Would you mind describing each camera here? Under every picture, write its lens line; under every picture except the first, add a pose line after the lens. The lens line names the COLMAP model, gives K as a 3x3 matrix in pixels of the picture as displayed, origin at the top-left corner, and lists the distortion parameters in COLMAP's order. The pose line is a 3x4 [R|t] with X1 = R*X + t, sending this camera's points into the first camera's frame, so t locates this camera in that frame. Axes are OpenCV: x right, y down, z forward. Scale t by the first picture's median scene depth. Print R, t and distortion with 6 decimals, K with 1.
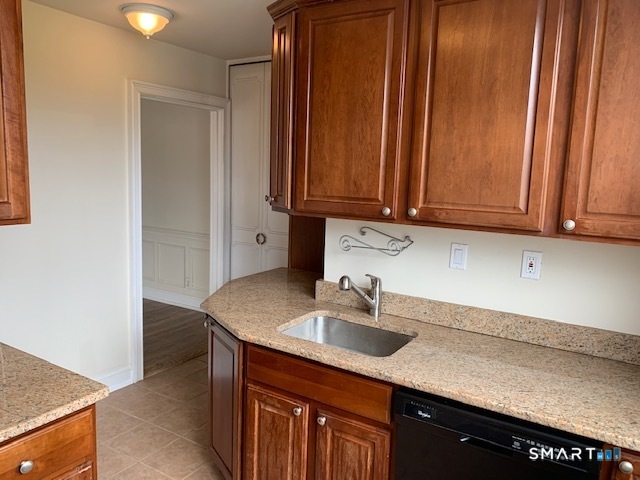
lens RADIAL K [[482.7, 0, 317.2], [0, 482.7, 234.6], [0, 0, 1]] dist [0.002098, 0.000308]
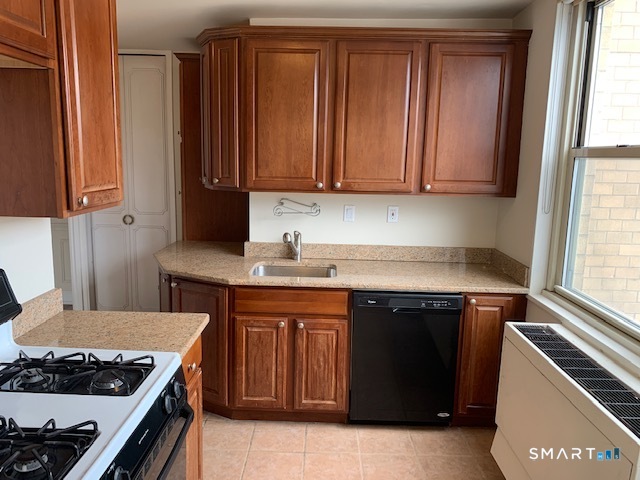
lens RADIAL K [[487.6, 0, 316.7], [0, 487.6, 237.2], [0, 0, 1]] dist [0.077215, -0.096293]
pose [[0.855170, -0.095705, 0.509436, -0.683258], [0.072716, 0.995239, 0.064905, 0.014154], [-0.513222, -0.018460, 0.858057, -0.325274]]
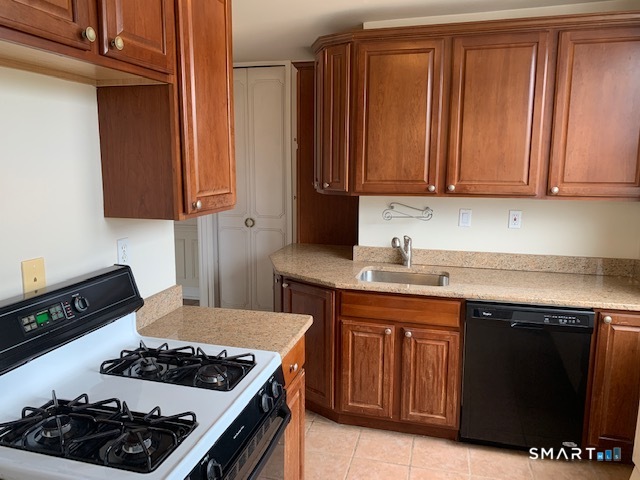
lens RADIAL K [[489.5, 0, 318.6], [0, 489.5, 235.0], [0, 0, 1]] dist [0.065259, -0.100685]
pose [[0.953727, -0.074059, 0.291411, -0.642261], [0.066681, 0.997154, 0.035184, 0.016941], [-0.293187, -0.014124, 0.955951, -0.325992]]
